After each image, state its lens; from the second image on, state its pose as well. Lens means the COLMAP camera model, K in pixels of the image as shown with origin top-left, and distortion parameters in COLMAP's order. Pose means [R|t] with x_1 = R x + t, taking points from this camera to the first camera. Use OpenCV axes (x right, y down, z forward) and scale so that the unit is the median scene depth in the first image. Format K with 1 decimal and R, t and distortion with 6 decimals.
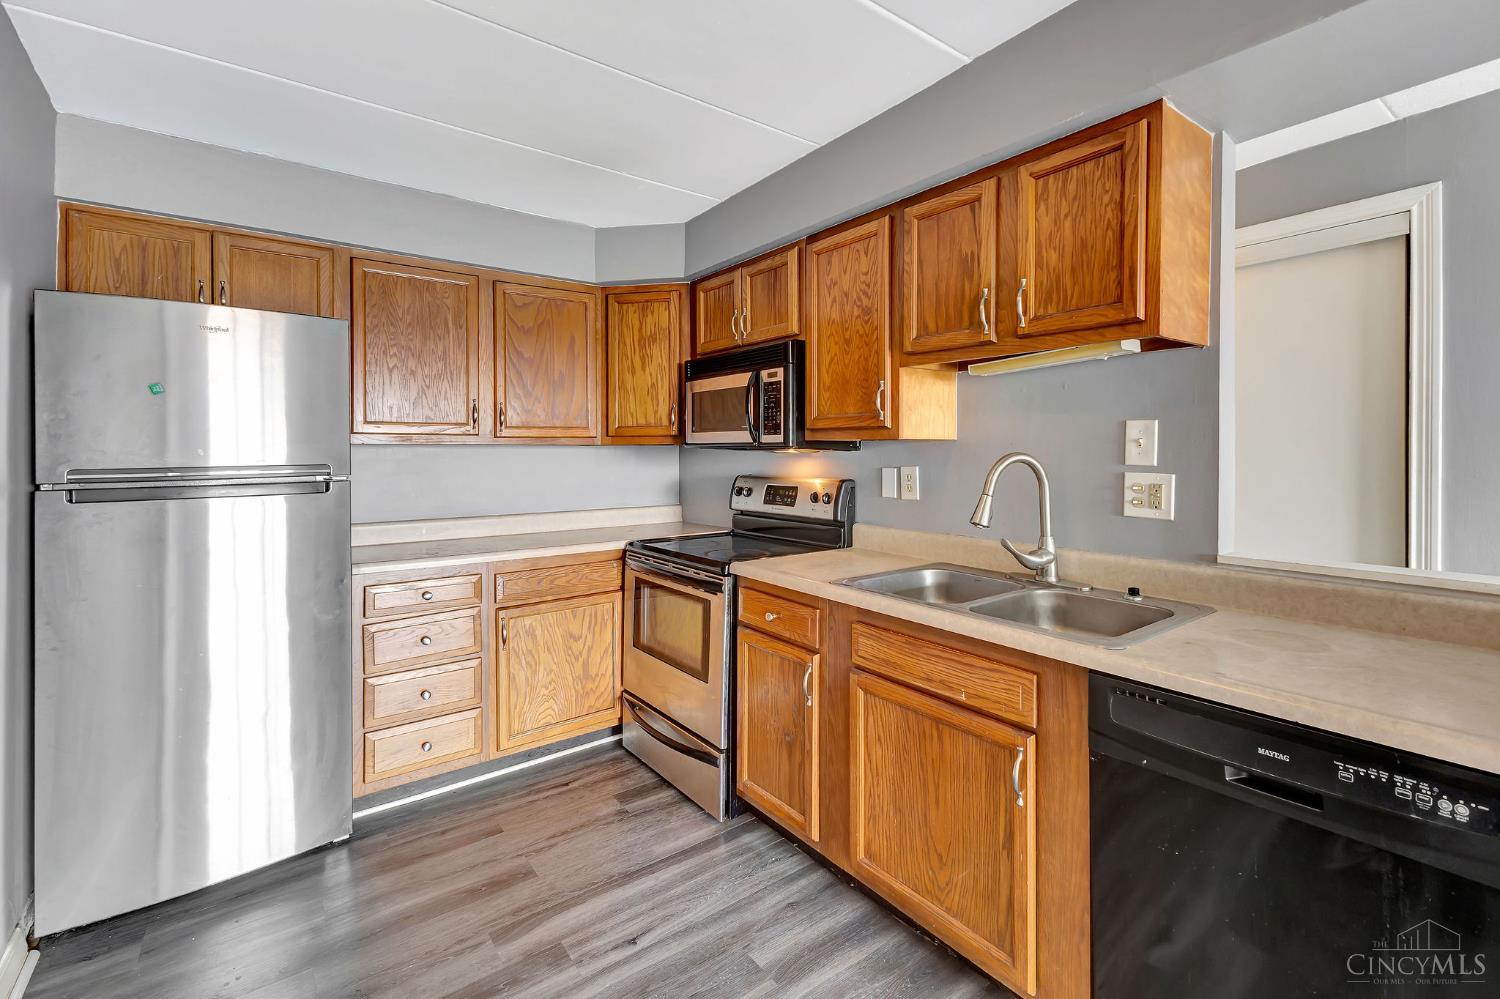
lens RADIAL K [[657.1, 0, 750.8], [0, 657.1, 451.3], [0, 0, 1]] dist [0.002738, -0.005470]
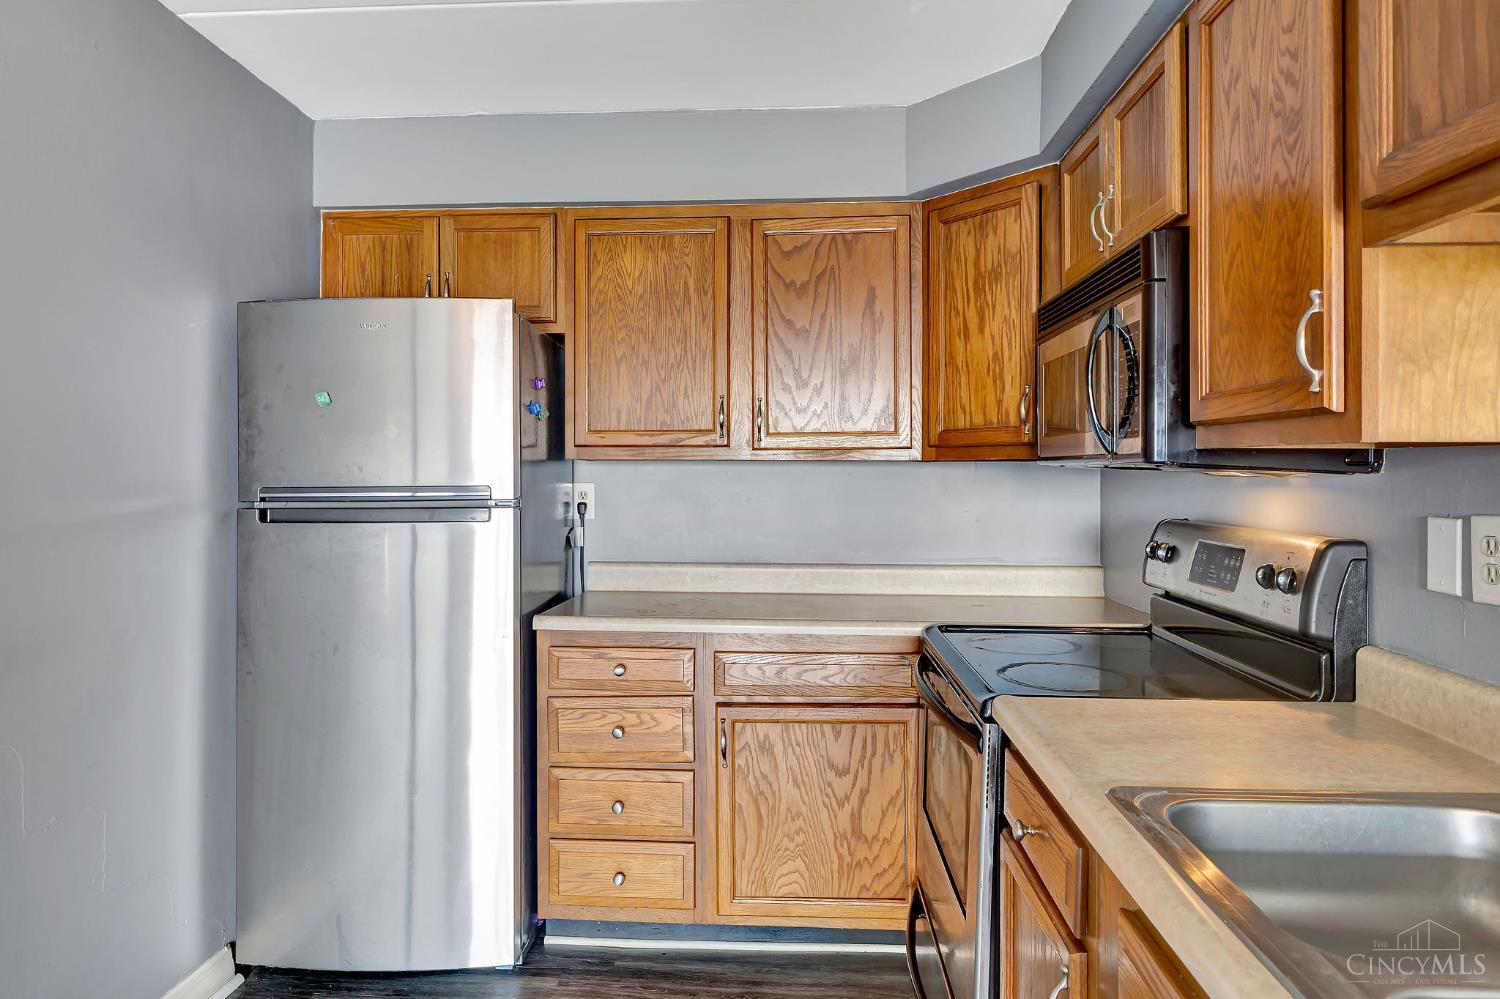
lens RADIAL K [[904.5, 0, 738.5], [0, 904.5, 469.8], [0, 0, 1]] dist [-0.004290, -0.000340]
pose [[0.757893, 0.004012, -0.652366, 0.235257], [-0.004127, 0.999991, 0.001356, -0.001651], [0.652366, 0.001664, 0.757902, 0.310576]]
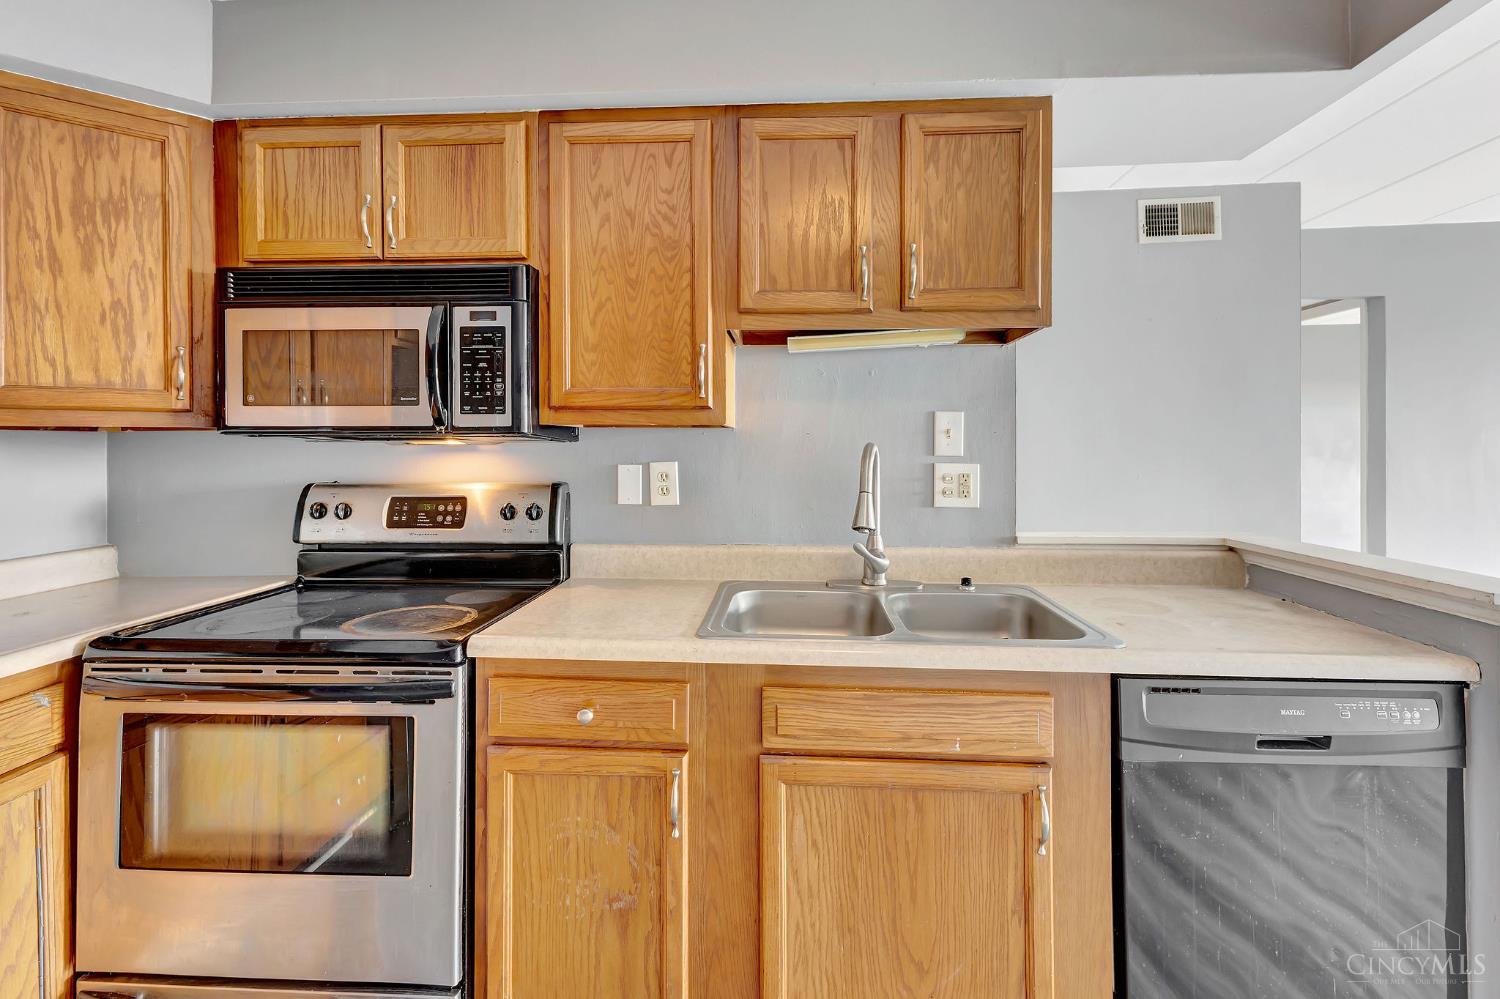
lens RADIAL K [[667.4, 0, 754.6], [0, 667.4, 446.4], [0, 0, 1]] dist [0.012752, -0.004217]
pose [[0.648512, 0.000589, 0.761204, -0.267002], [0.000296, 0.999999, -0.001027, 0.005612], [-0.761204, 0.000891, 0.648512, 0.387831]]
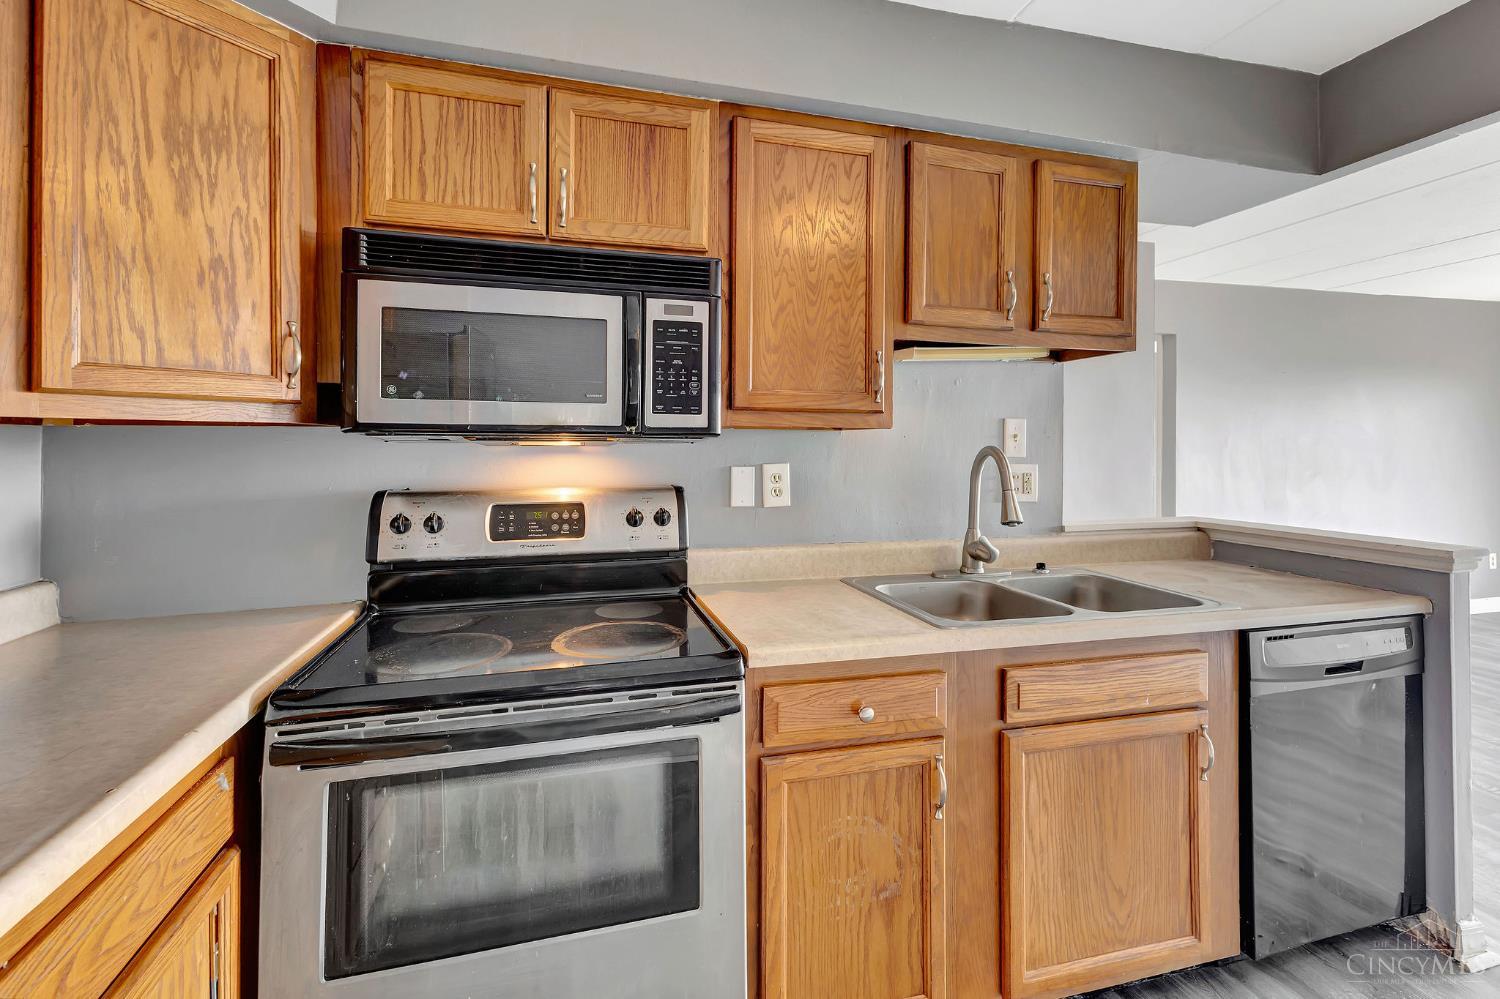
lens RADIAL K [[670.7, 0, 742.7], [0, 670.7, 442.6], [0, 0, 1]] dist [0.010193, 0.000000]
pose [[0.366079, 0.007095, 0.930557, -0.476068], [-0.004188, 0.999973, -0.005977, 0.003247], [-0.930574, -0.001709, 0.366099, 0.702964]]
